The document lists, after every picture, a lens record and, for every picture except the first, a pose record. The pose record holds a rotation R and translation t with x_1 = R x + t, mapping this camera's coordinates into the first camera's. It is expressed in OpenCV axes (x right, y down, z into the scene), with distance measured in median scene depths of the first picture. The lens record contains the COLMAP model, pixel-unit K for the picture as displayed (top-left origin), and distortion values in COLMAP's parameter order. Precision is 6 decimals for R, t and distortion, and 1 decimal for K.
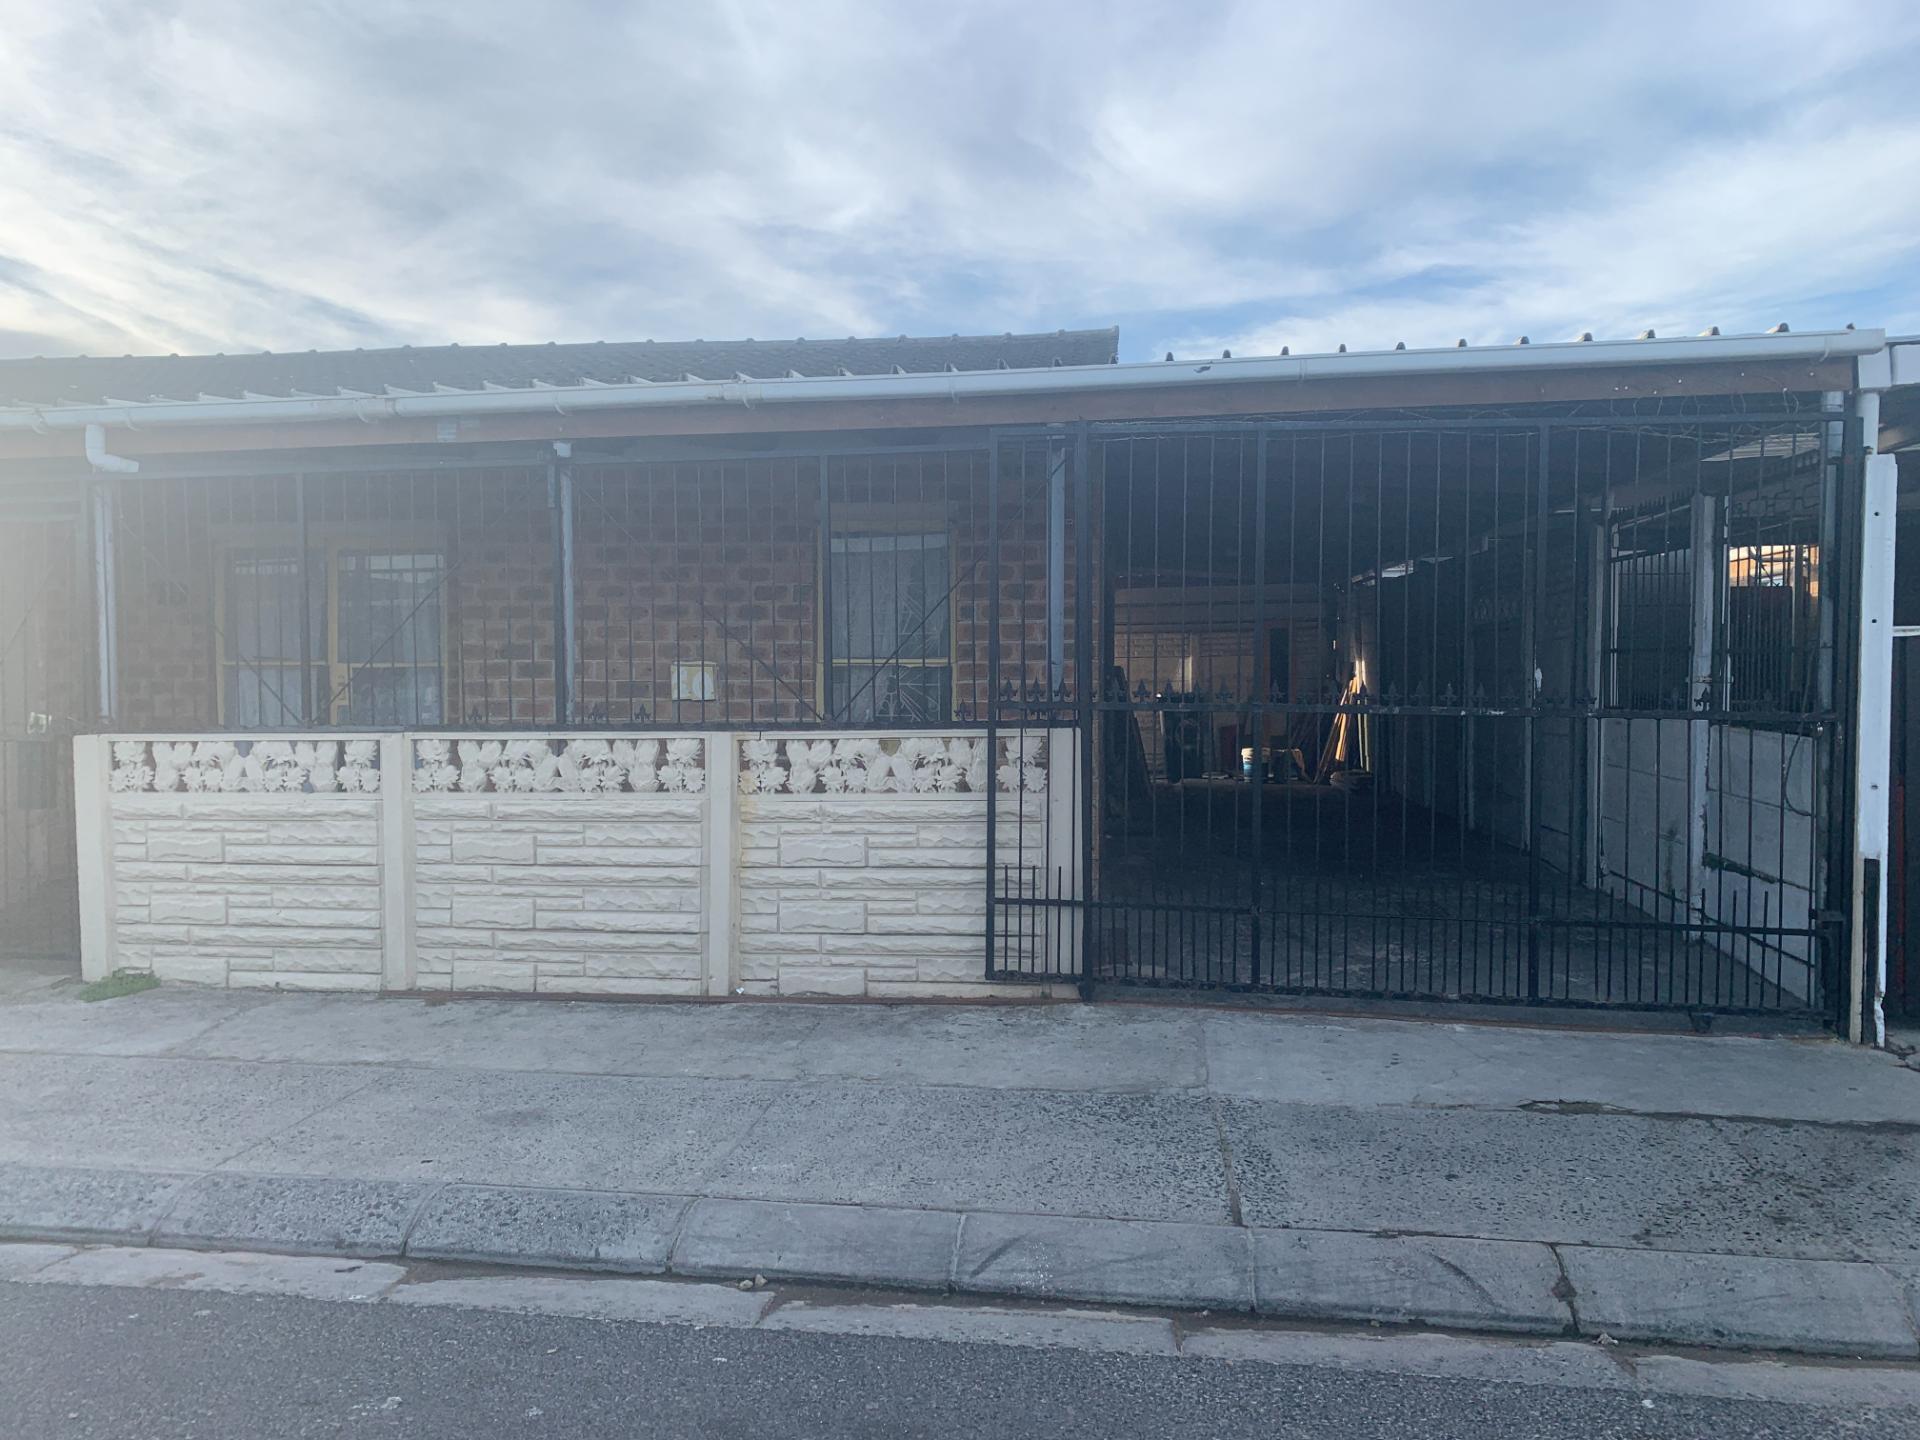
lens RADIAL K [[1477.7, 0, 937.0], [0, 1477.7, 709.3], [0, 0, 1]] dist [0.020436, -0.029027]
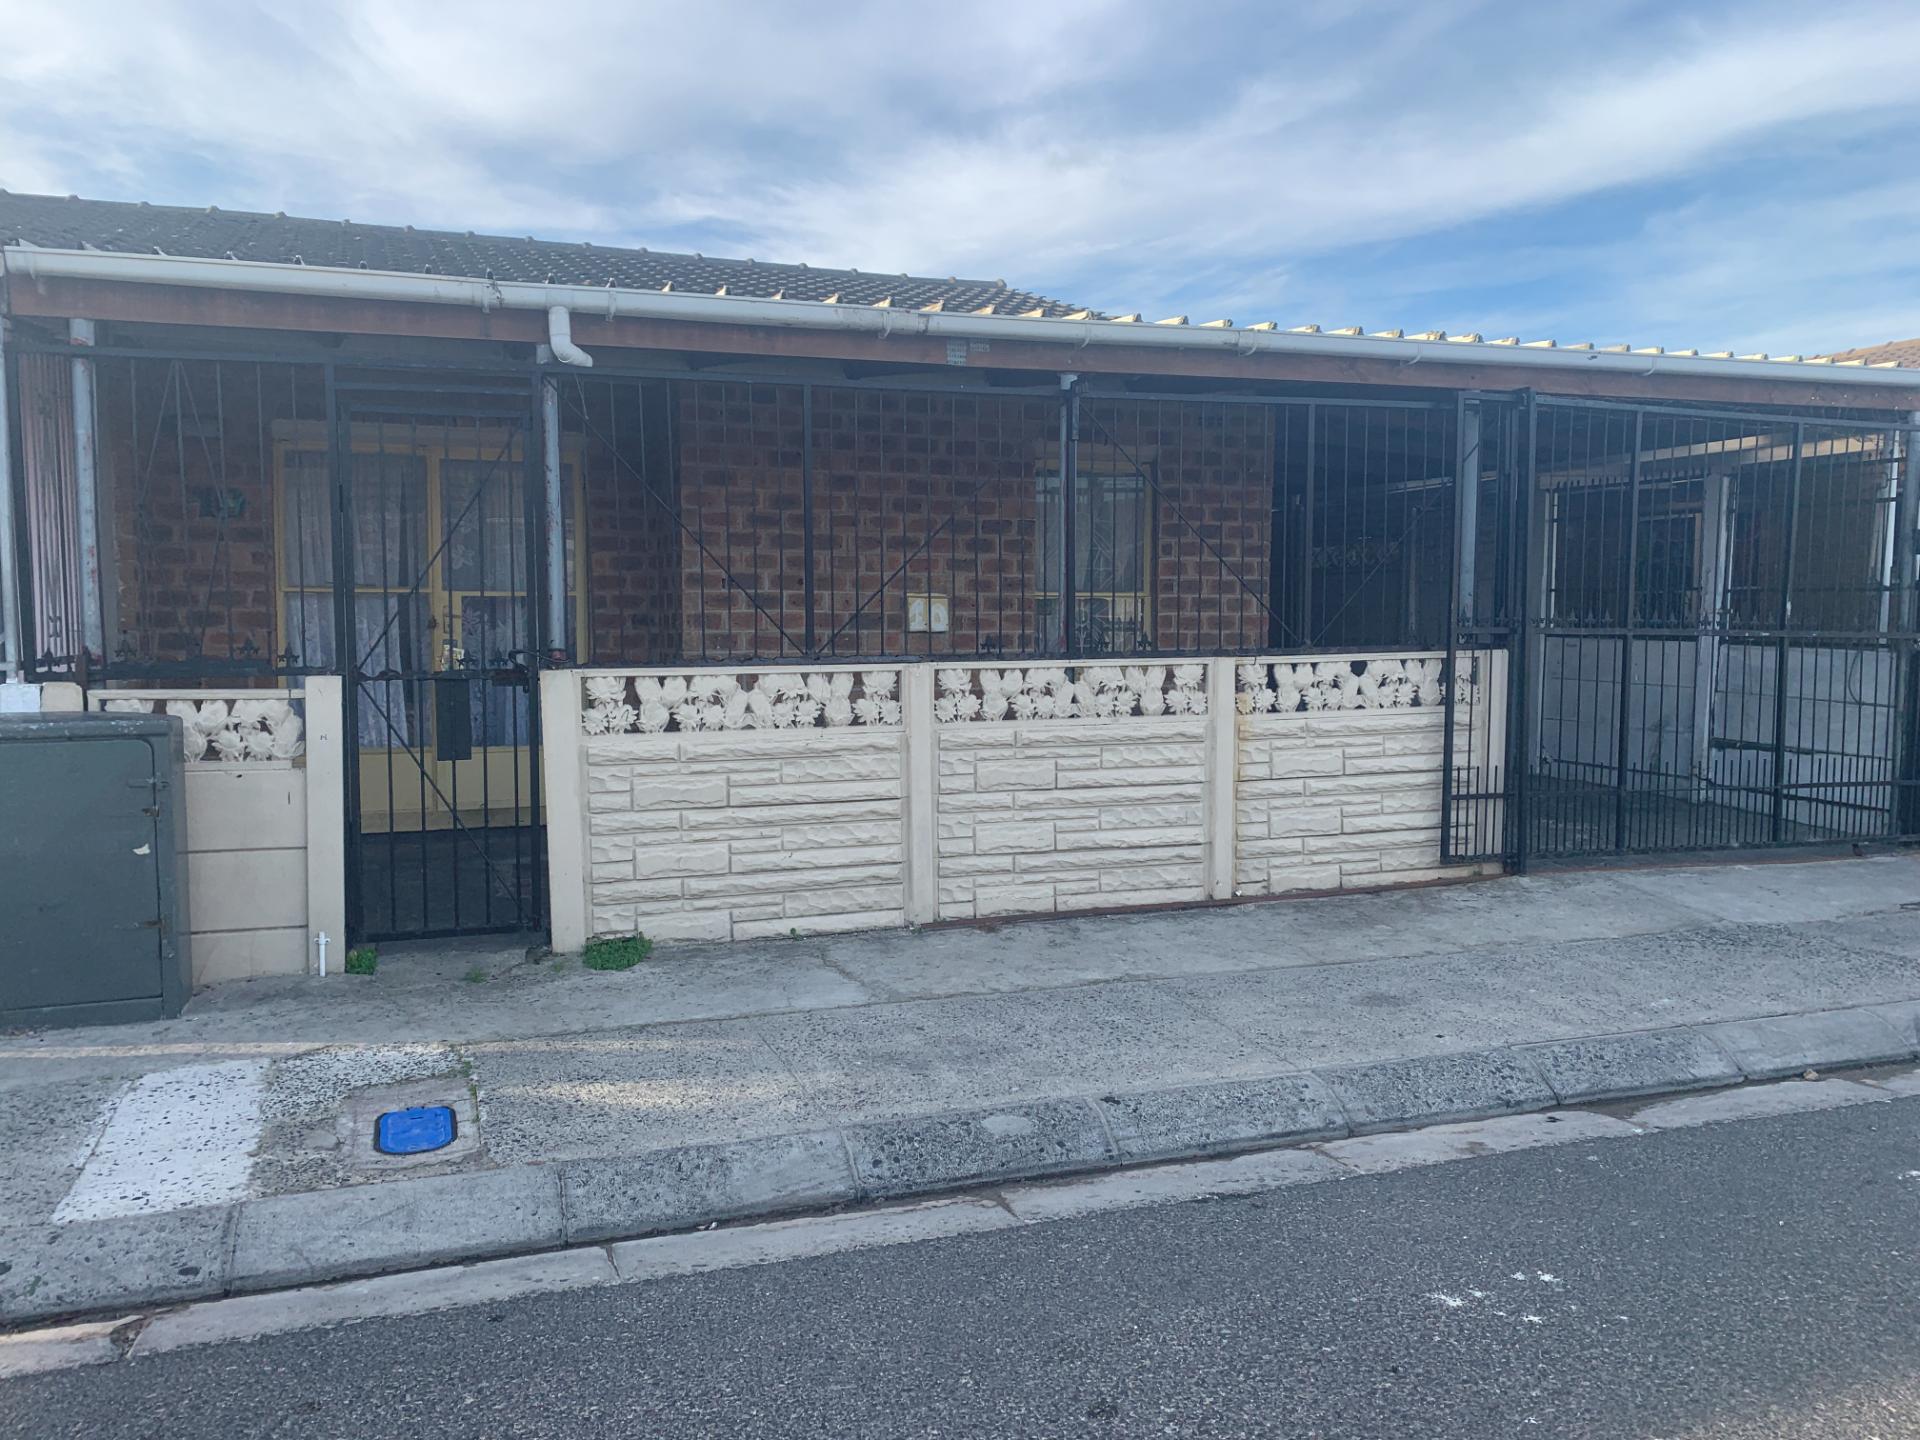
lens RADIAL K [[1476.0, 0, 959.8], [0, 1476.0, 713.7], [0, 0, 1]] dist [0.028670, -0.033160]
pose [[0.882369, -0.027396, 0.469760, -0.815018], [0.007207, 0.998973, 0.044724, 0.006417], [-0.470503, -0.036078, 0.881660, 0.133024]]
